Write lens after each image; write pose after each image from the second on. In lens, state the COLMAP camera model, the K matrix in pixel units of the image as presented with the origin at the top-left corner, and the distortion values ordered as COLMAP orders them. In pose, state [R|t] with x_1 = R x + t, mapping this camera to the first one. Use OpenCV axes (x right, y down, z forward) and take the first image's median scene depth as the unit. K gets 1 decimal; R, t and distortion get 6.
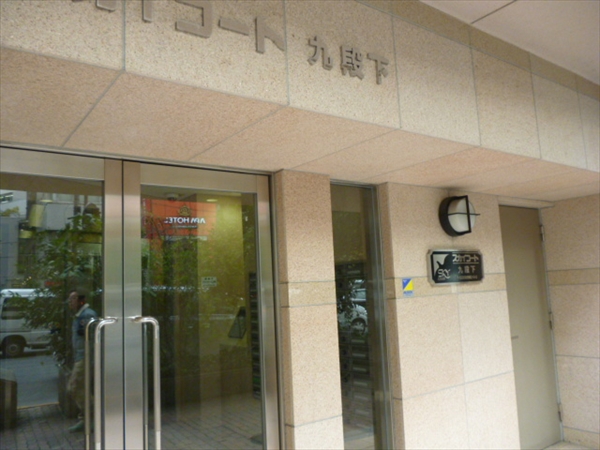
lens RADIAL K [[504.3, 0, 300.0], [0, 504.3, 225.0], [0, 0, 1]] dist [-0.006211, -0.007126]
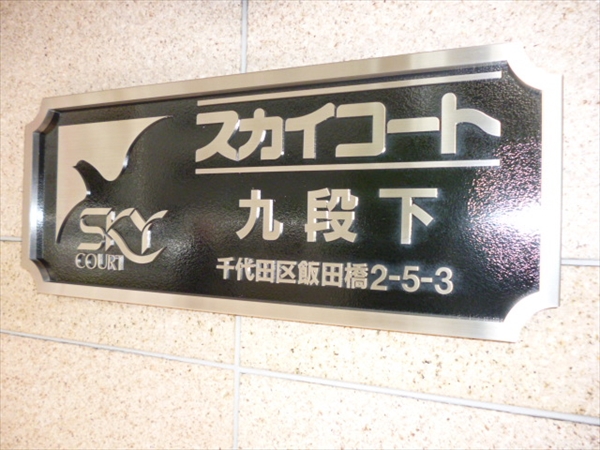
lens RADIAL K [[504.3, 0, 300.0], [0, 504.3, 225.0], [0, 0, 1]] dist [-0.006211, -0.007126]
pose [[0.511431, 0.051607, -0.857773, 0.447851], [0.063465, 0.993201, 0.097595, 0.078648], [0.856978, -0.104352, 0.504678, 0.940212]]
